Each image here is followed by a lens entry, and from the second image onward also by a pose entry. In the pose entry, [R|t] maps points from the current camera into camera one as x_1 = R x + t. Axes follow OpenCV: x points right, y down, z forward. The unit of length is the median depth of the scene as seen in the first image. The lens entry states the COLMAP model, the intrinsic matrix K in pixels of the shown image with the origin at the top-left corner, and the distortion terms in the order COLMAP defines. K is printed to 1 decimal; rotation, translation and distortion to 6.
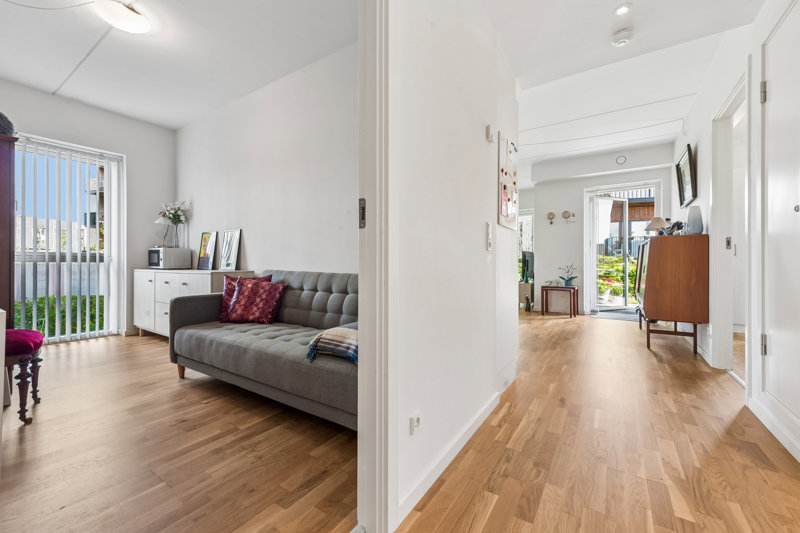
lens RADIAL K [[322.1, 0, 400.2], [0, 322.1, 261.5], [0, 0, 1]] dist [0.008744, -0.001520]
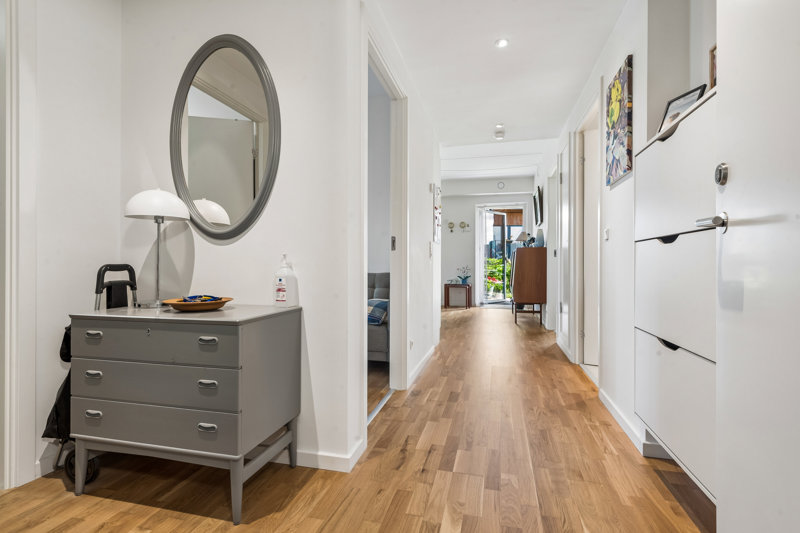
lens RADIAL K [[392.0, 0, 402.3], [0, 392.0, 263.3], [0, 0, 1]] dist [-0.001953, 0.000321]
pose [[0.940608, -0.000126, 0.339495, -0.200334], [-0.001136, 0.999993, 0.003517, -0.005765], [-0.339493, -0.003693, 0.940601, -0.309731]]
